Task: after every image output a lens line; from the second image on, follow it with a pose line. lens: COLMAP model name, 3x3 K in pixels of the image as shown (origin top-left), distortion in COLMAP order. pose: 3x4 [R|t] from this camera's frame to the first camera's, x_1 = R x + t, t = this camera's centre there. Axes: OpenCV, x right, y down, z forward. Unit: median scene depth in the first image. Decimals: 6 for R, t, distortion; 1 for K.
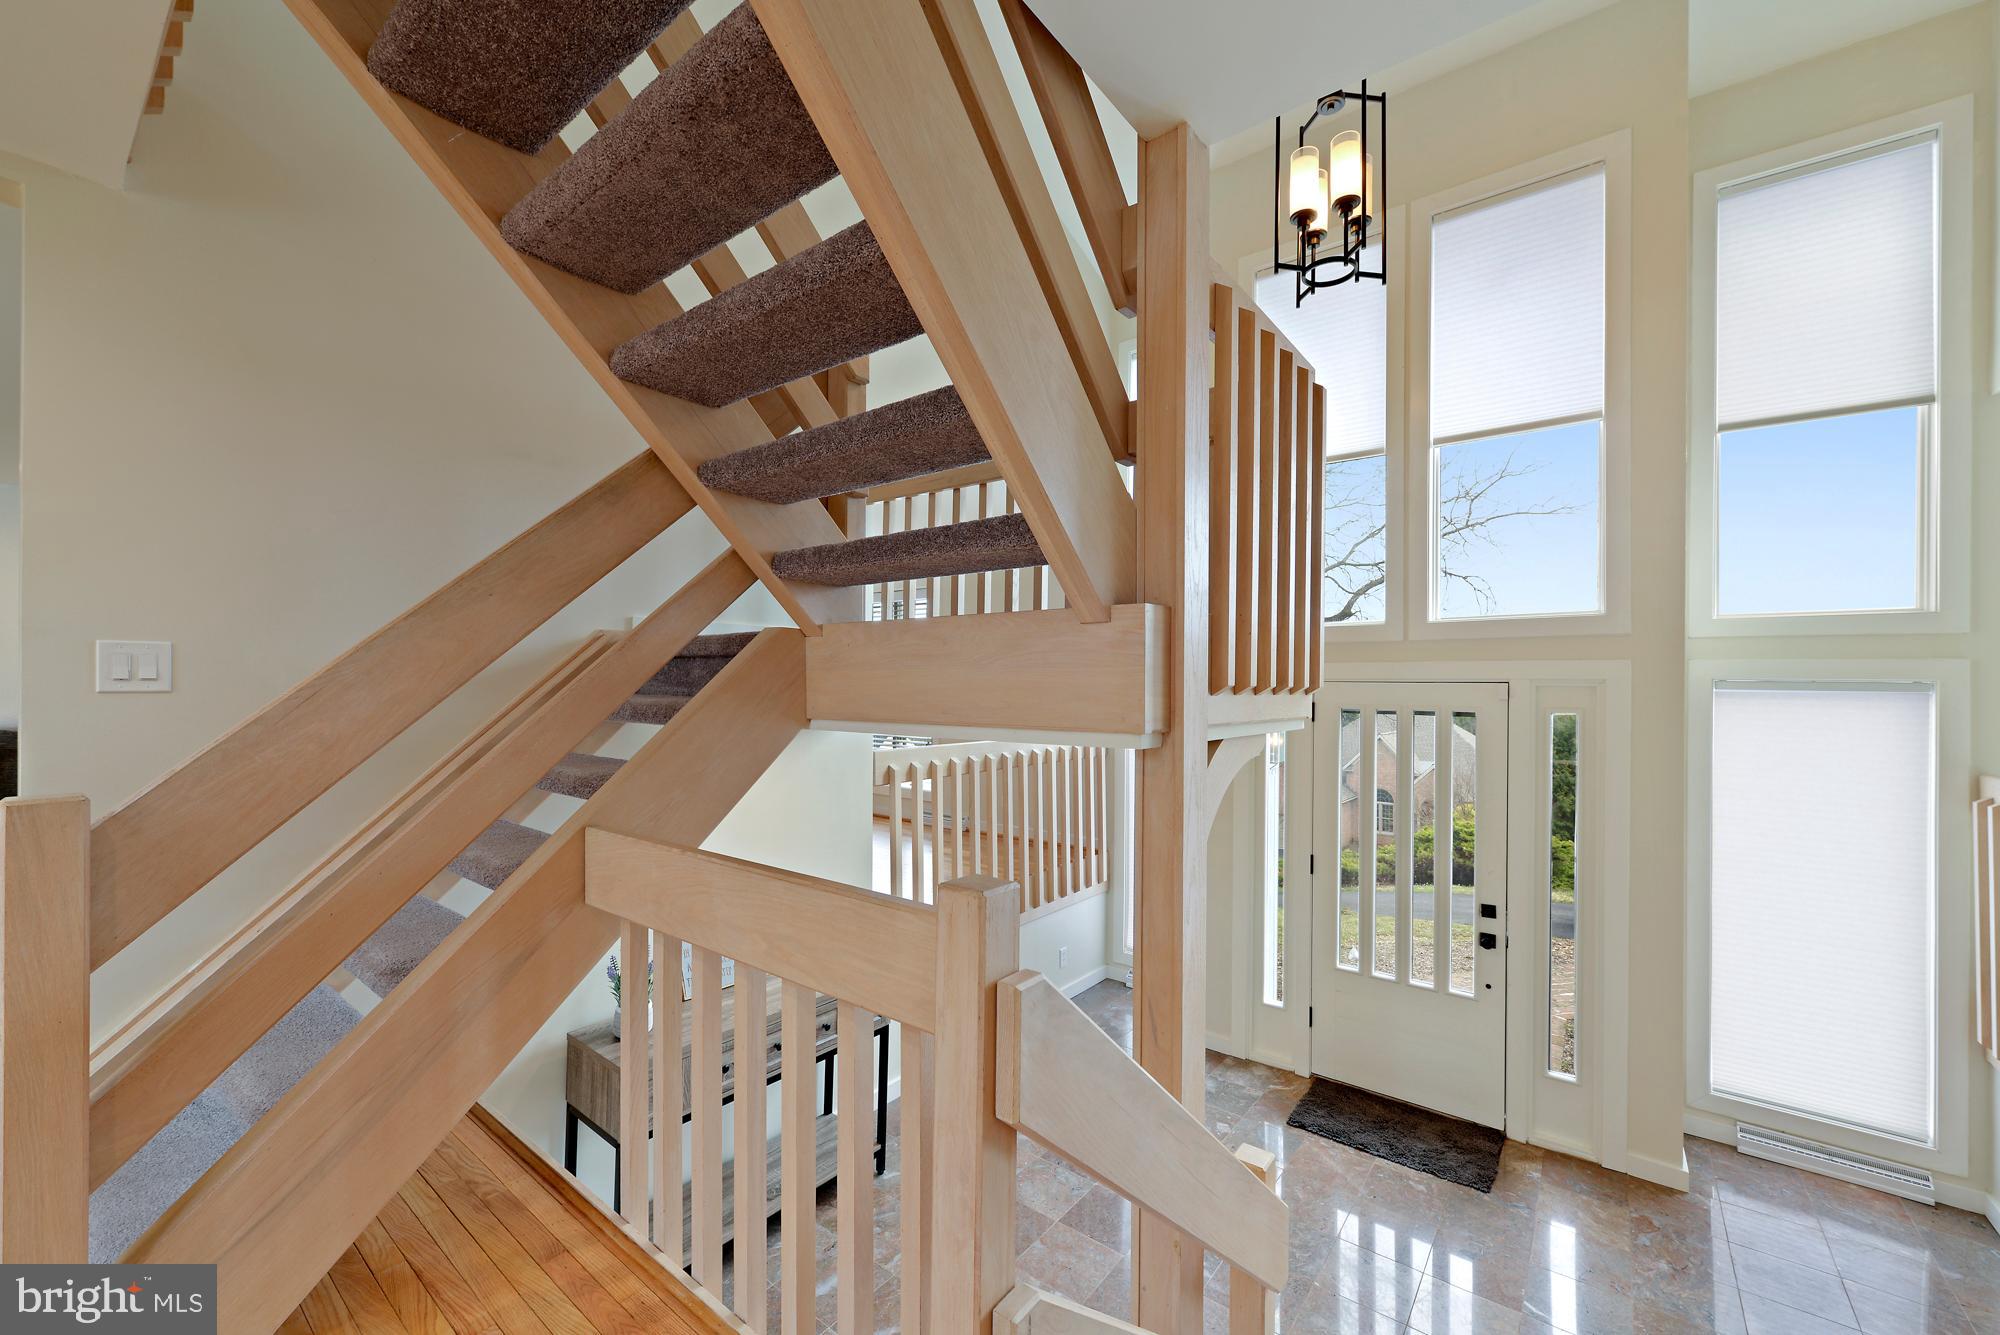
lens RADIAL K [[786.1, 0, 1001.0], [0, 786.1, 676.3], [0, 0, 1]] dist [0.001884, -0.000036]
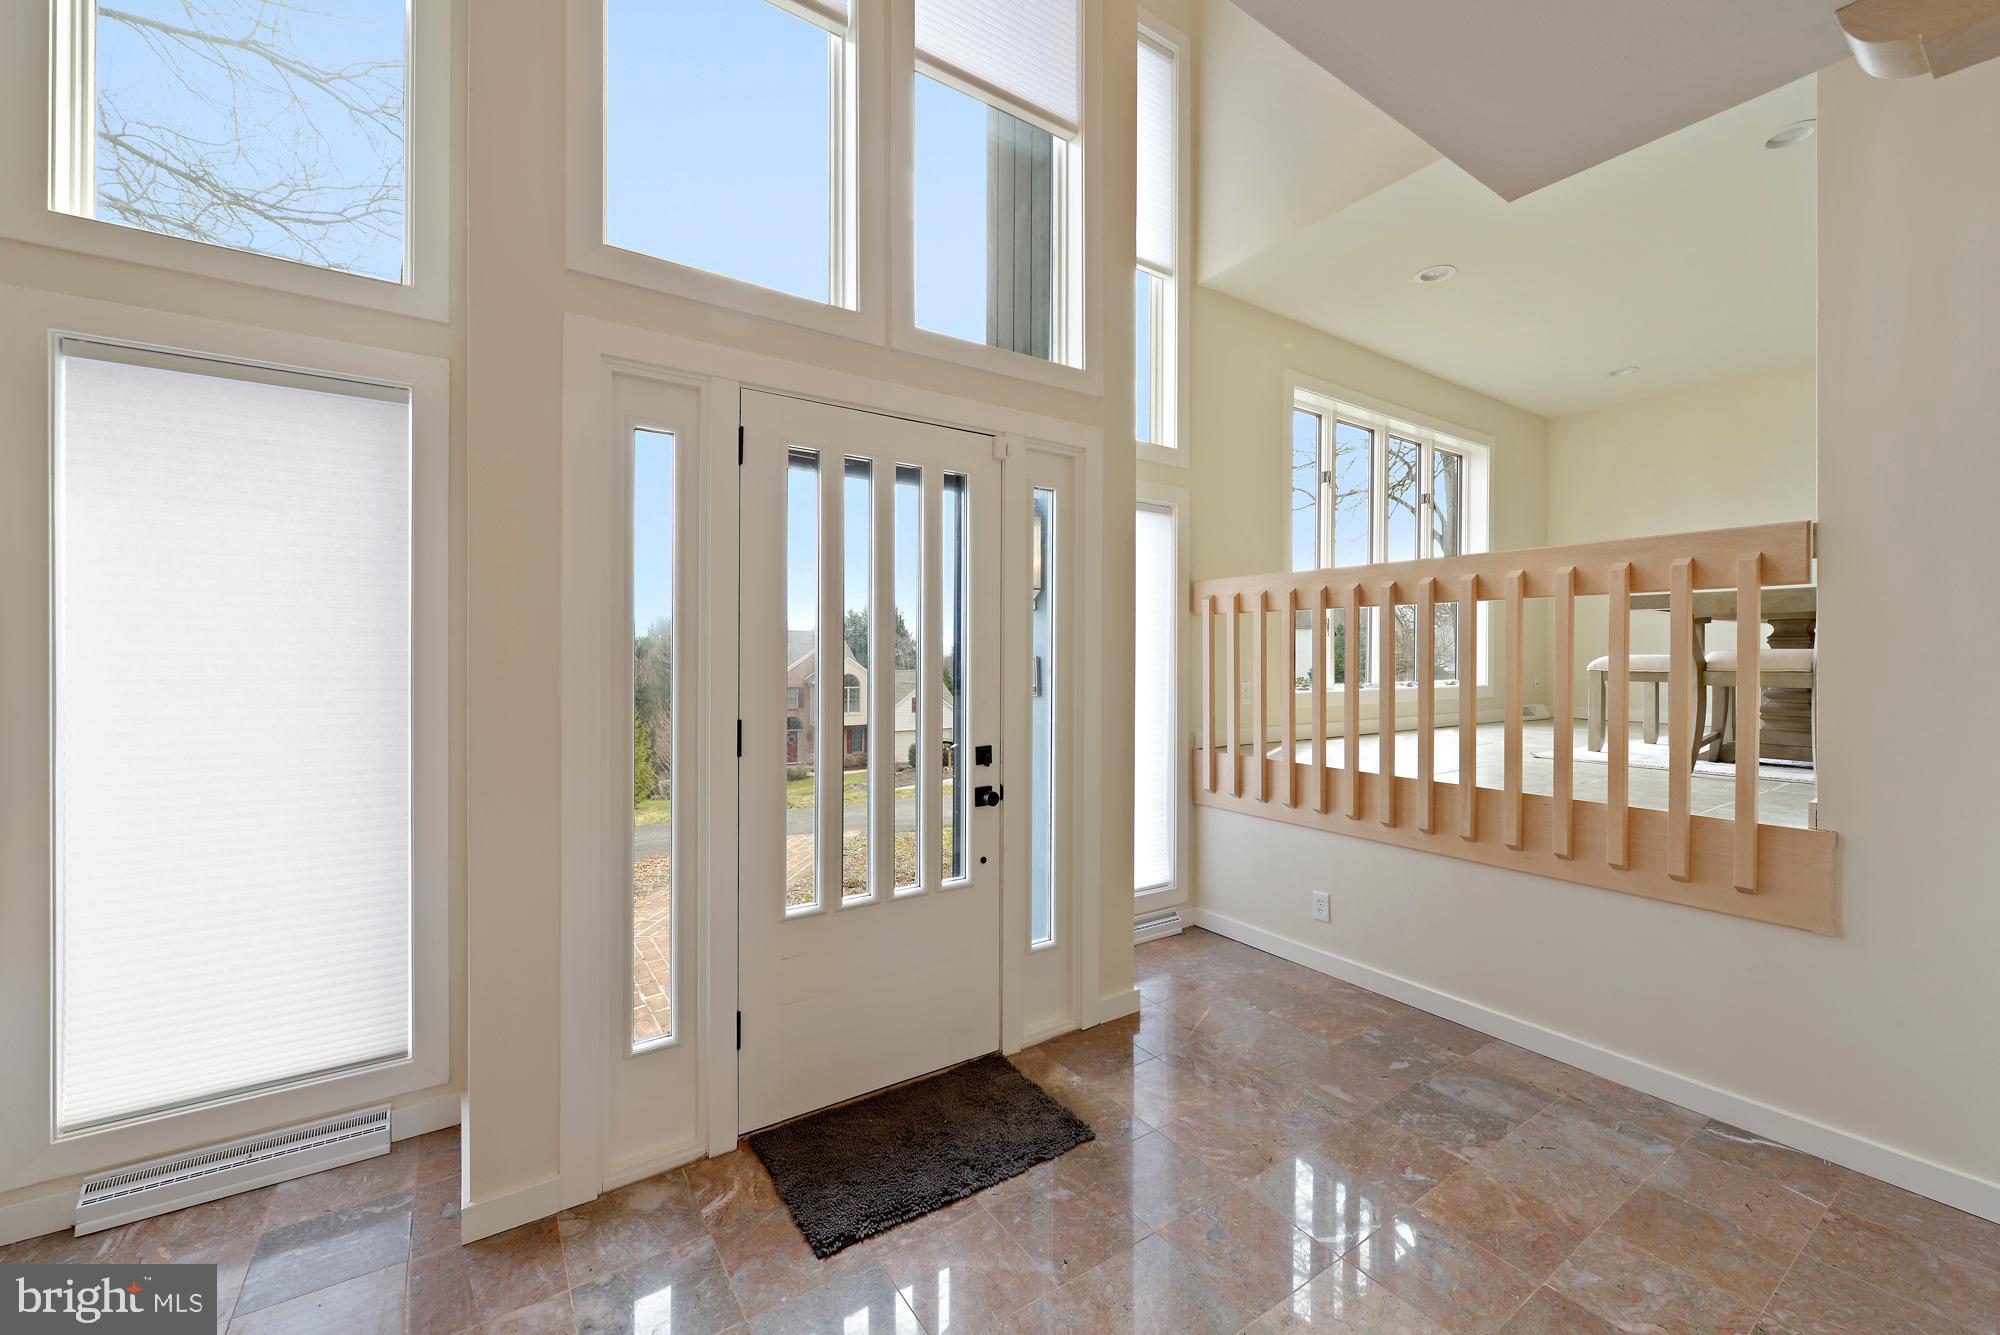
lens RADIAL K [[786.1, 0, 1004.2], [0, 786.1, 666.9], [0, 0, 1]] dist [0.001884, -0.000036]
pose [[0.307449, -0.008923, 0.951523, -0.049510], [-0.011337, 0.999851, 0.013040, 0.207683], [-0.951497, -0.014797, 0.307302, 0.760625]]
